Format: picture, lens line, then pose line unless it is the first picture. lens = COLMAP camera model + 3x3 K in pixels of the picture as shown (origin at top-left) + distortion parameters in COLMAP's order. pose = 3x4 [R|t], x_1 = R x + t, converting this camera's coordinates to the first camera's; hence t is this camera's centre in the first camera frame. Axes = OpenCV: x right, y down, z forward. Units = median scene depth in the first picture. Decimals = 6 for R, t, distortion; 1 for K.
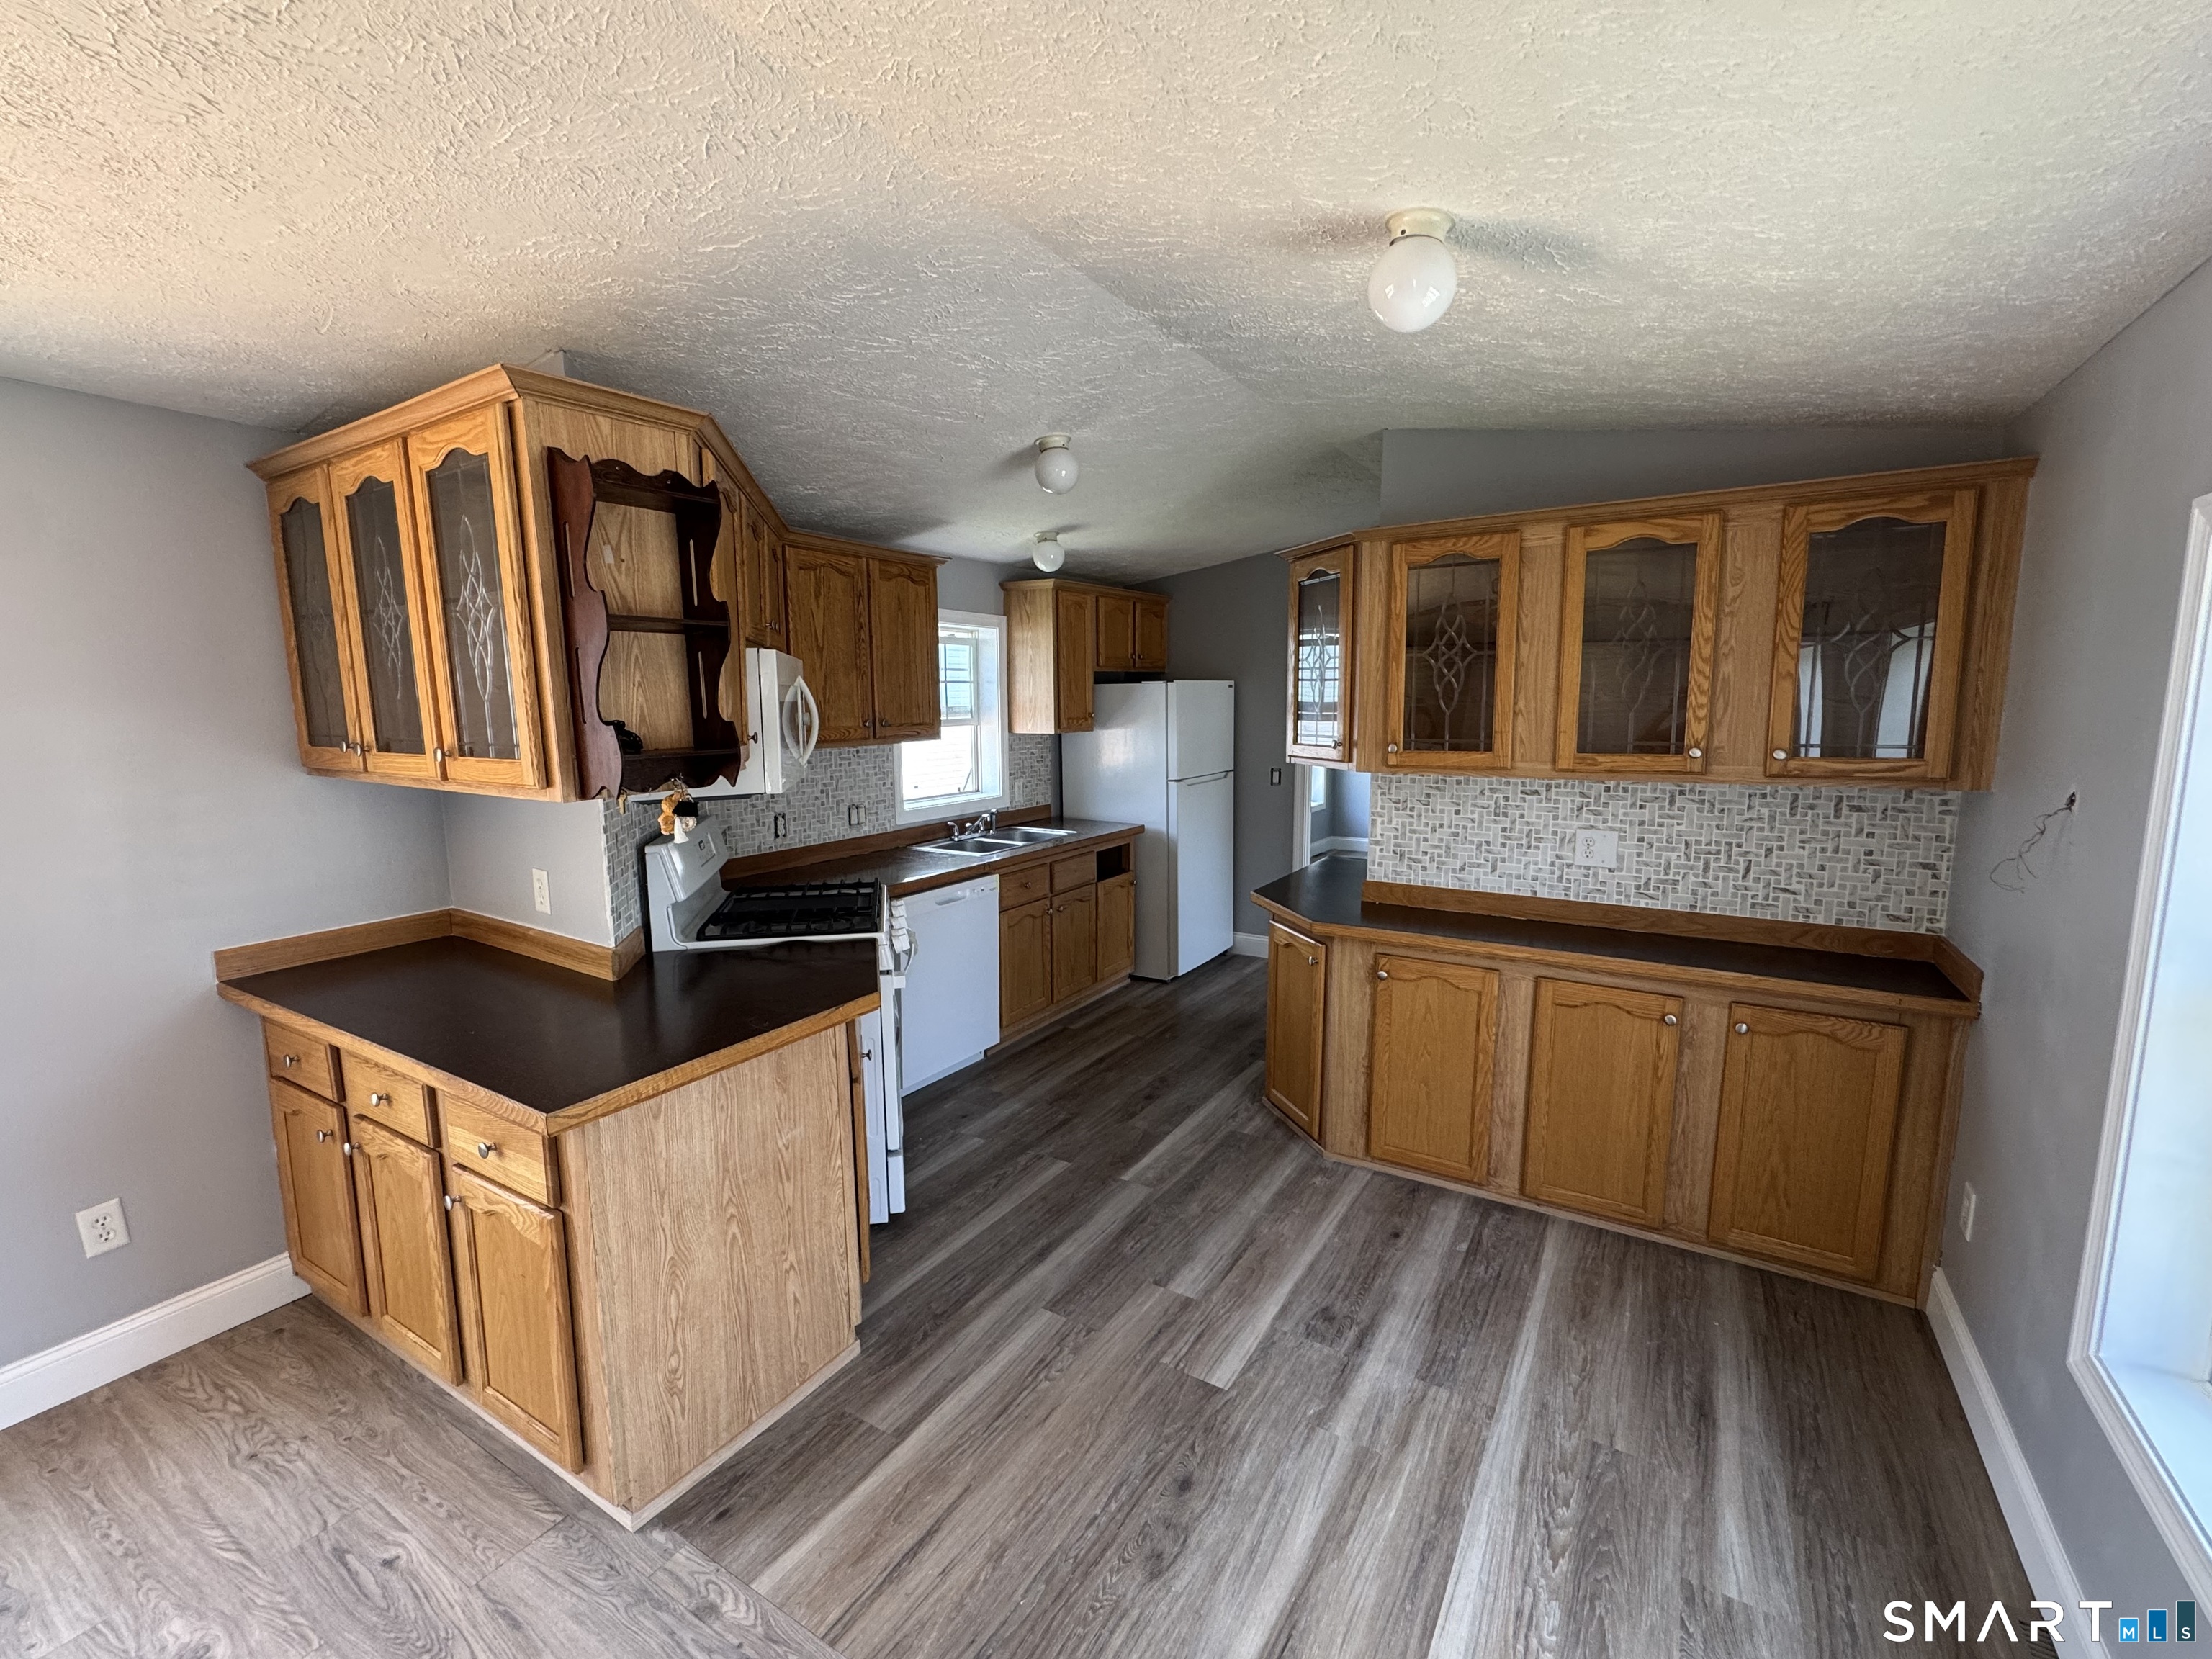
lens RADIAL K [[950.3, 0, 1103.6], [0, 950.3, 829.2], [0, 0, 1]] dist [-0.004309, -0.000202]
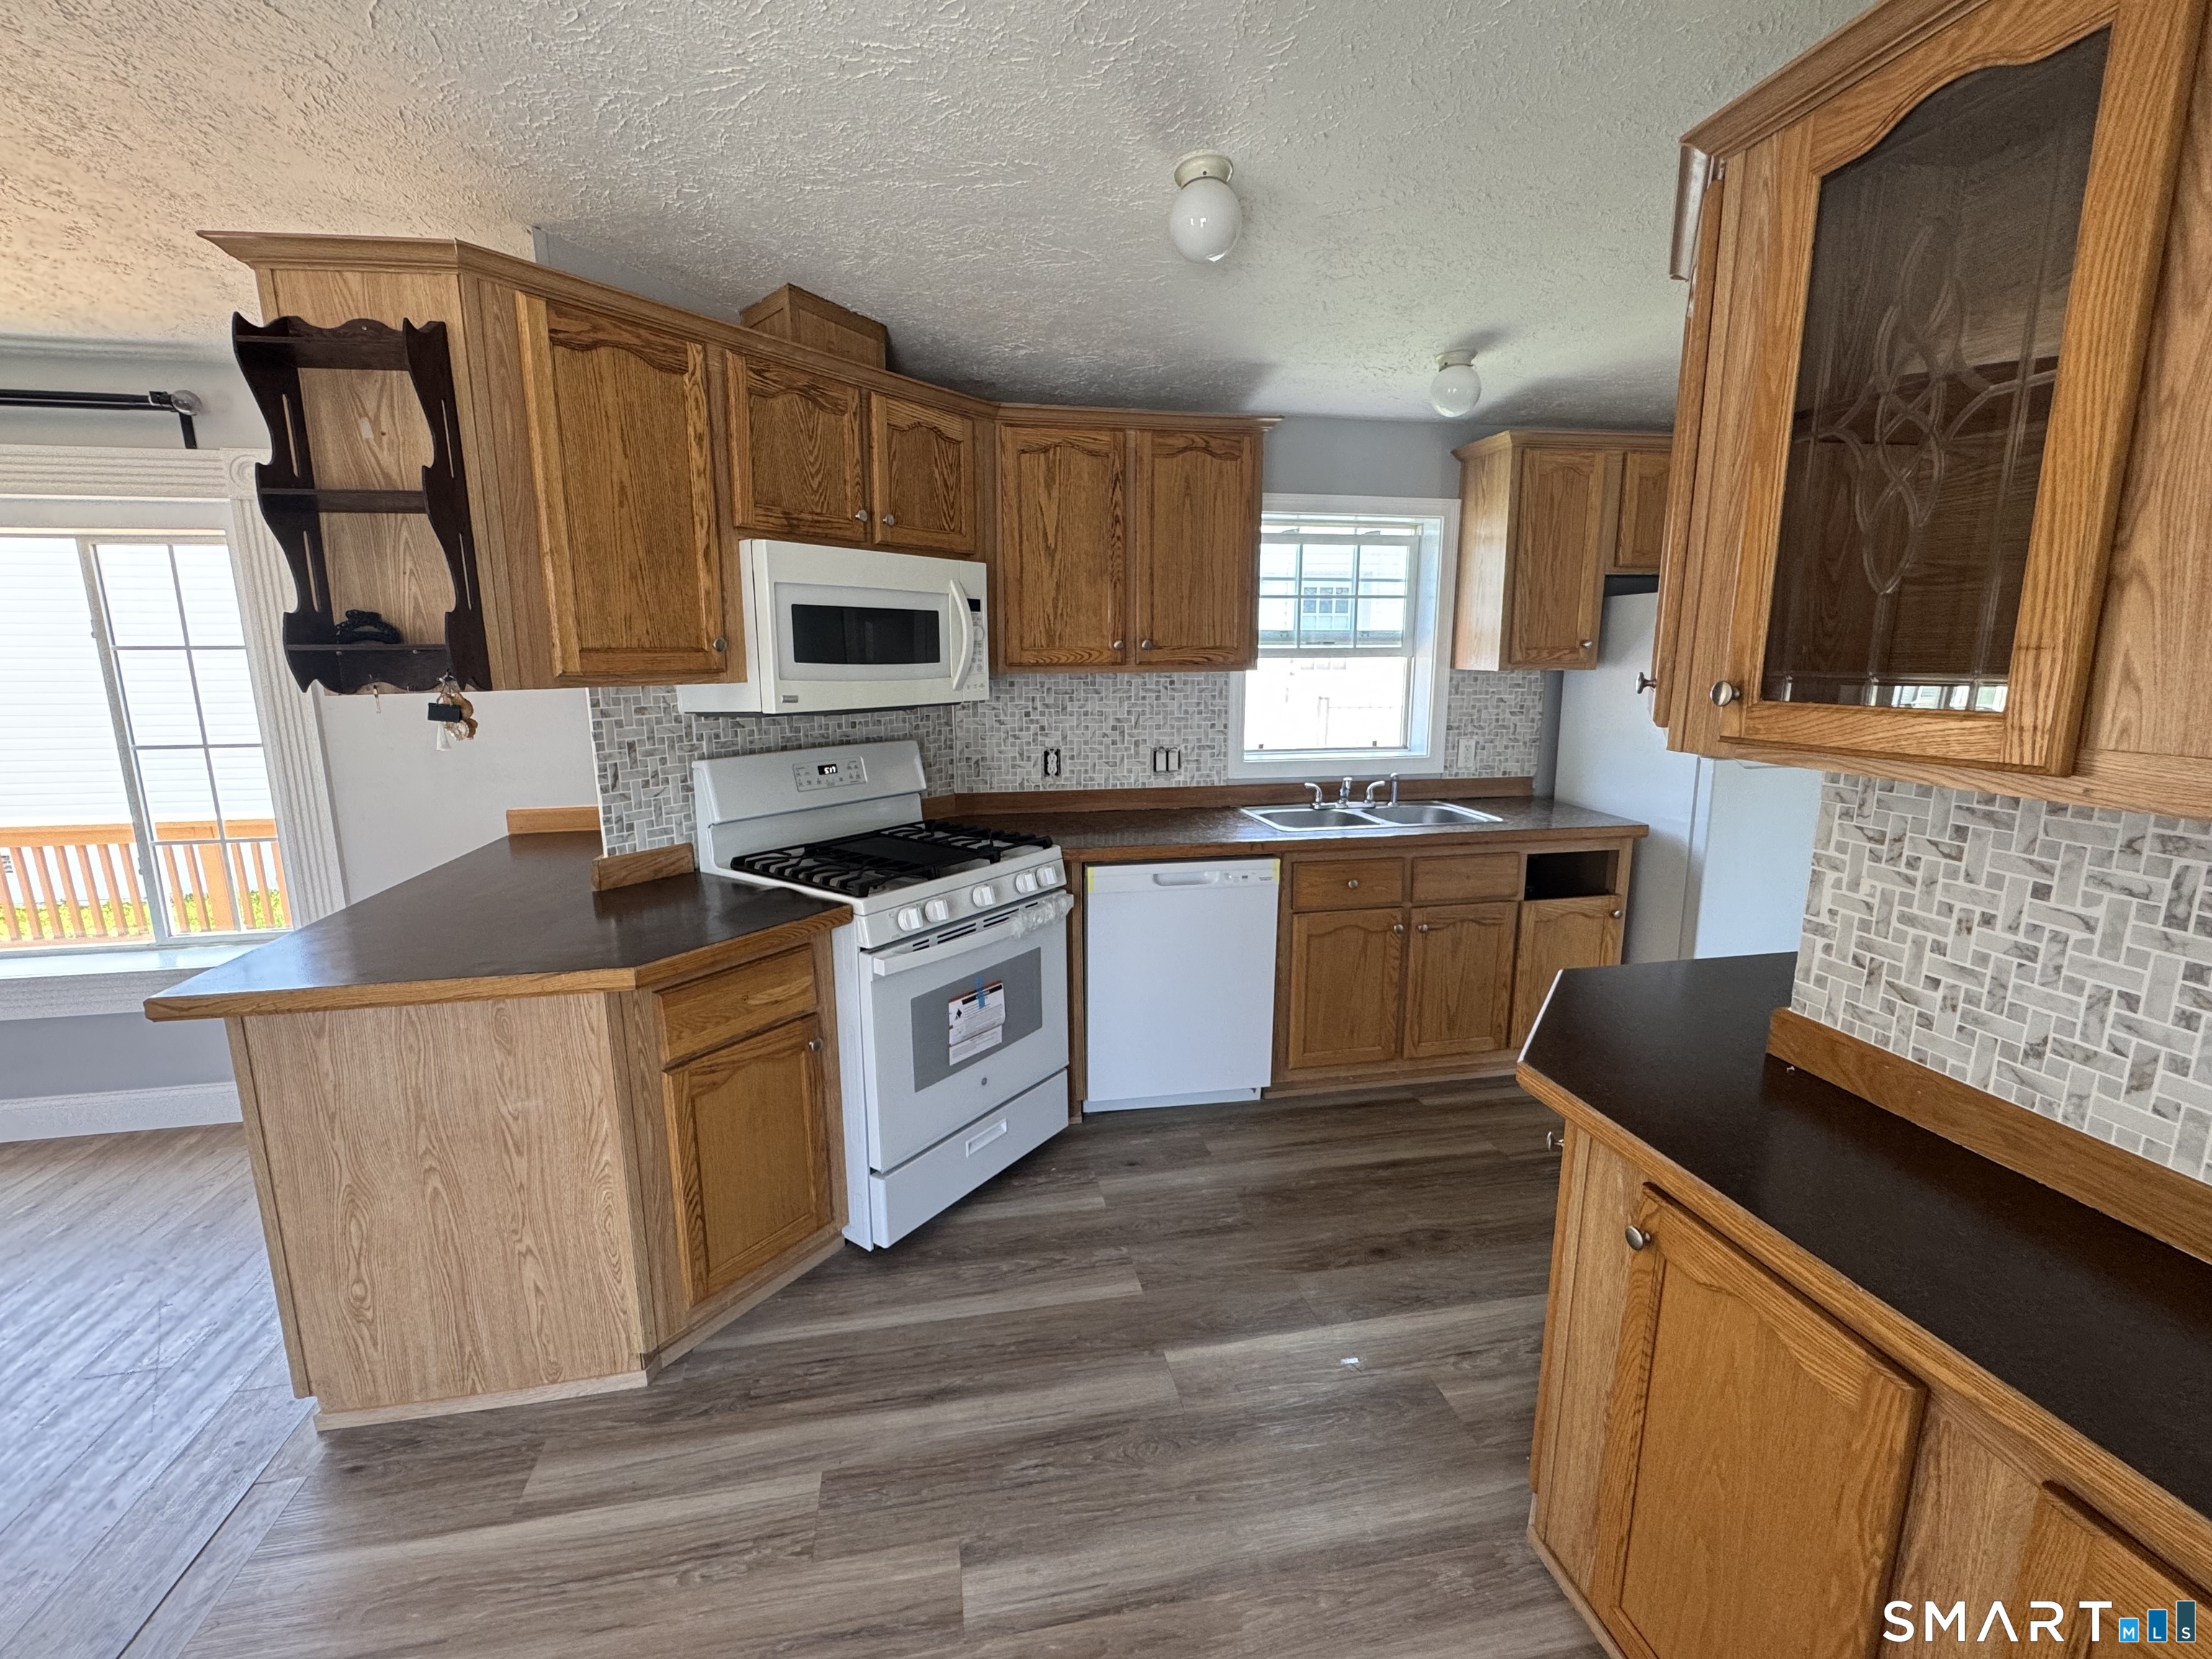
lens RADIAL K [[950.3, 0, 1103.2], [0, 950.3, 829.1], [0, 0, 1]] dist [-0.004309, -0.000202]
pose [[0.676956, 0.141939, -0.722208, 0.371466], [-0.103747, 0.989834, 0.097291, -0.037204], [0.728675, 0.009065, 0.684800, 0.488185]]
